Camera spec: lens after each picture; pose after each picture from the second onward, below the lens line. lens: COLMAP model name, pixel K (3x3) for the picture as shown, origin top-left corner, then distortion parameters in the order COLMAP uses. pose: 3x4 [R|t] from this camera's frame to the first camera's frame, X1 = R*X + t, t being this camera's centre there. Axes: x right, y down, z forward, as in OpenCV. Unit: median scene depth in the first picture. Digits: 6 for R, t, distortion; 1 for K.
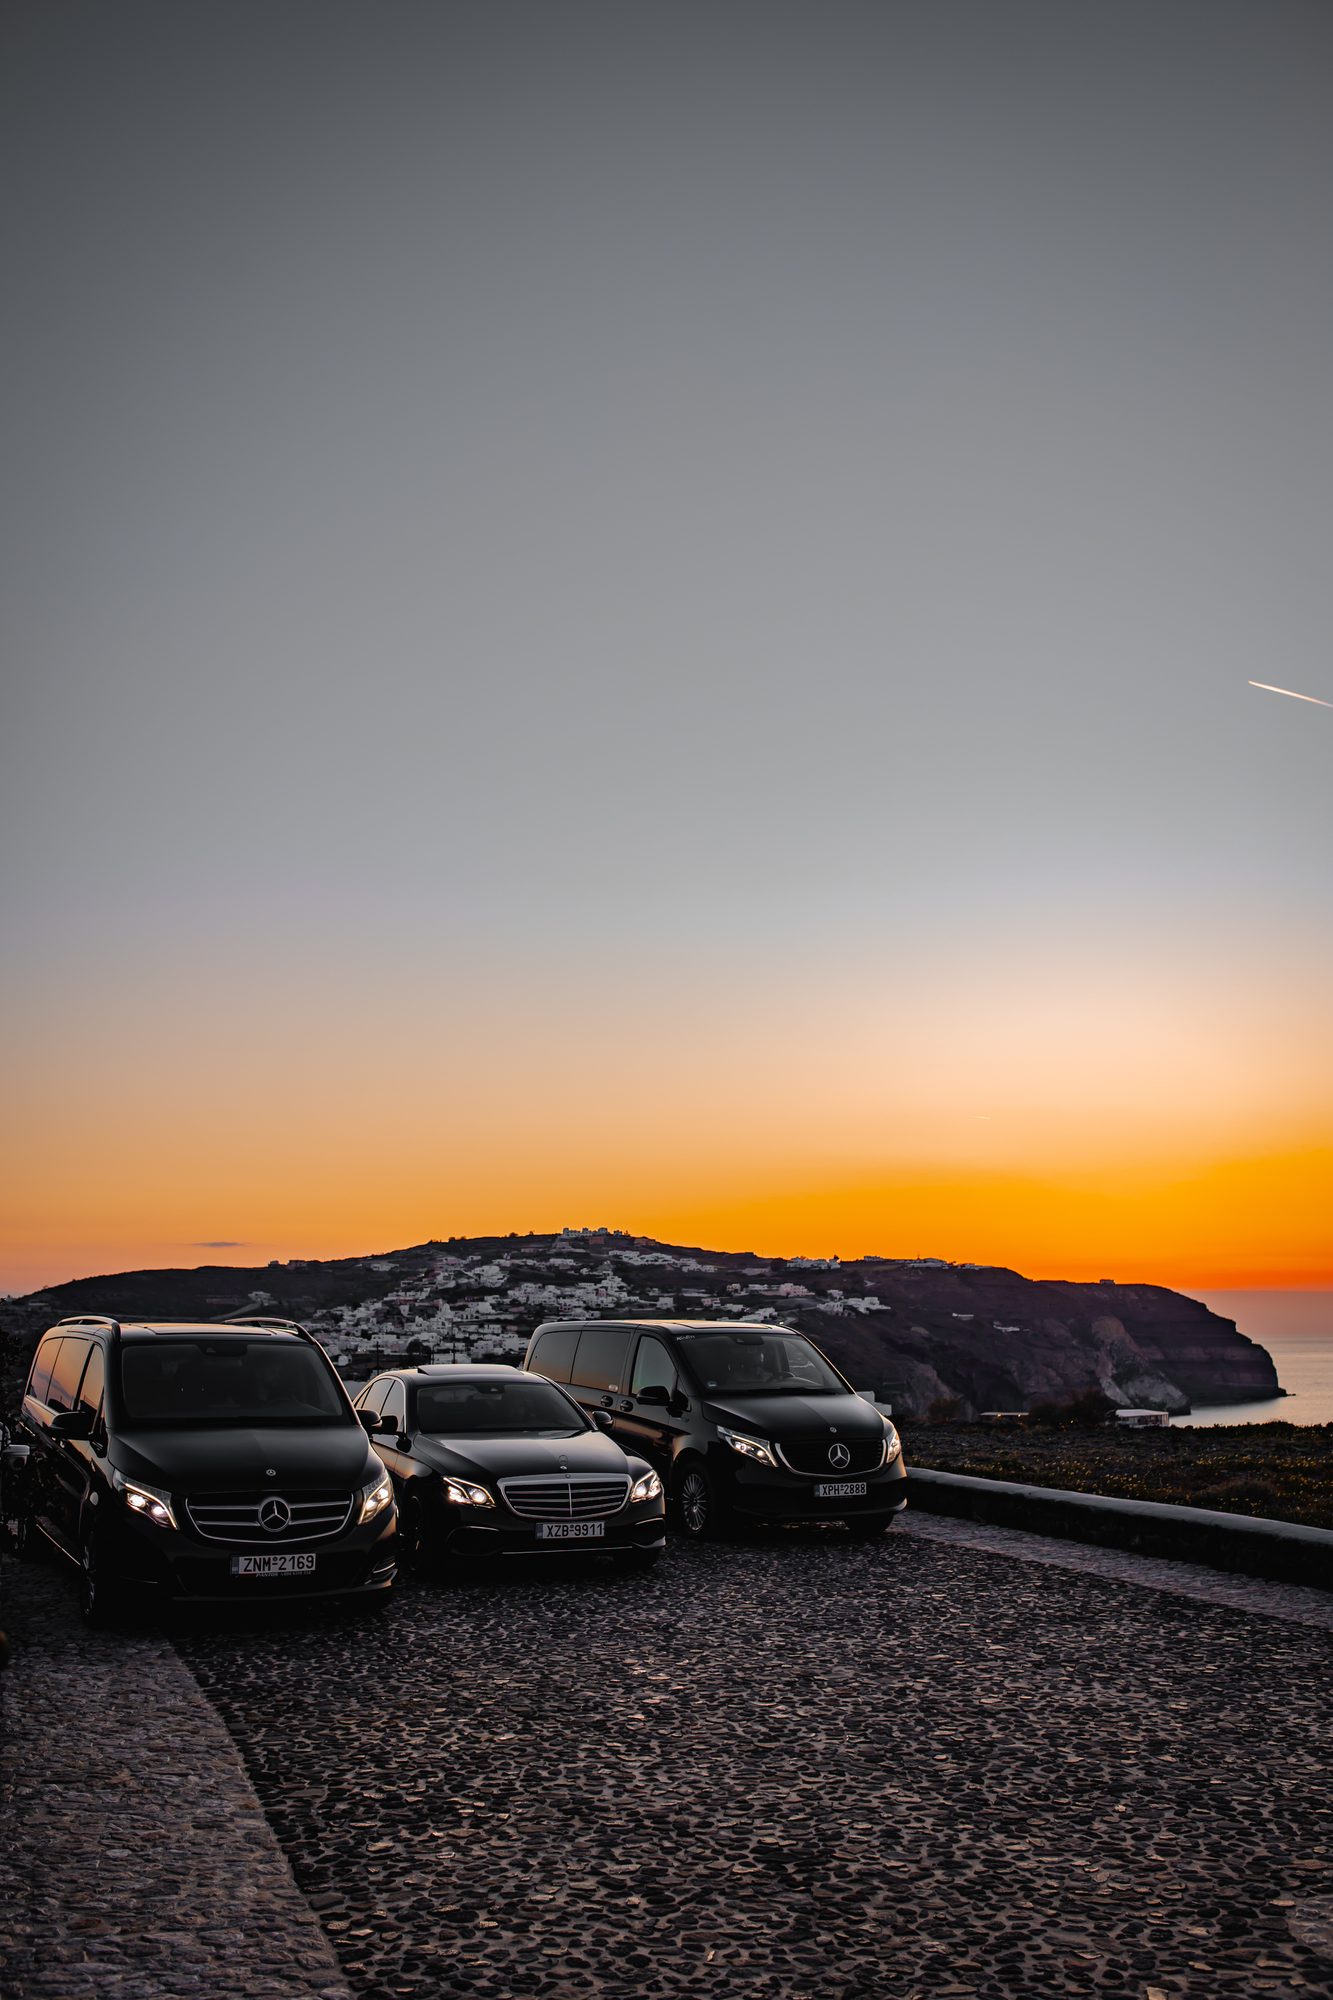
lens RADIAL K [[1899.7, 0, 666.5], [0, 1899.7, 1000.0], [0, 0, 1]] dist [-0.060464, 0.069757]
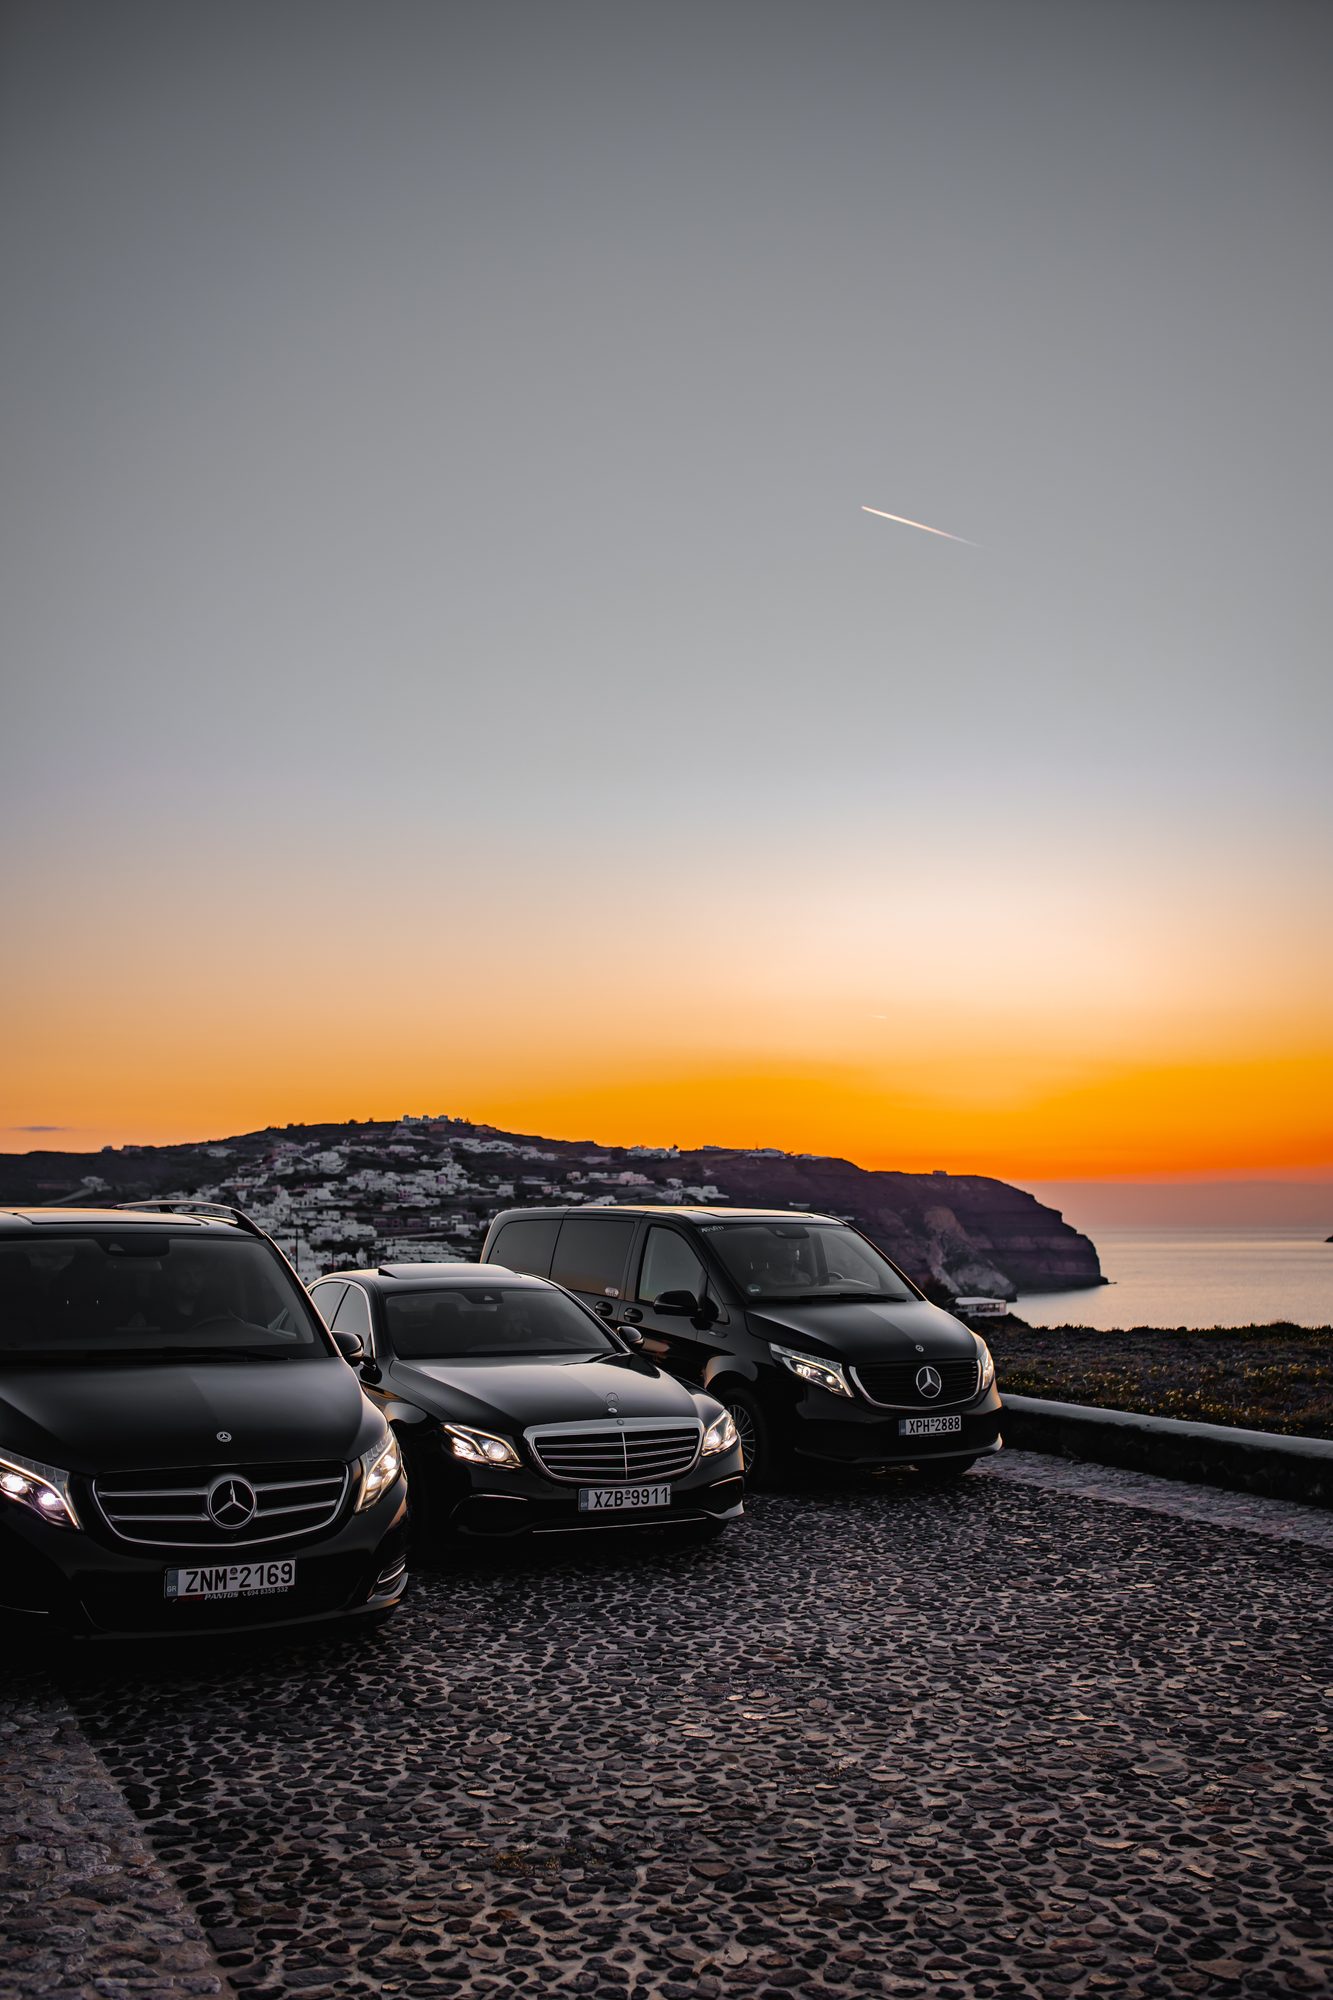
lens RADIAL K [[1899.7, 0, 666.5], [0, 1899.7, 1000.0], [0, 0, 1]] dist [-0.060464, 0.069757]
pose [[0.996440, 0.013331, 0.083243, -0.097113], [-0.018144, 0.998190, 0.057330, 0.051686], [-0.082328, -0.058637, 0.994879, 0.299204]]
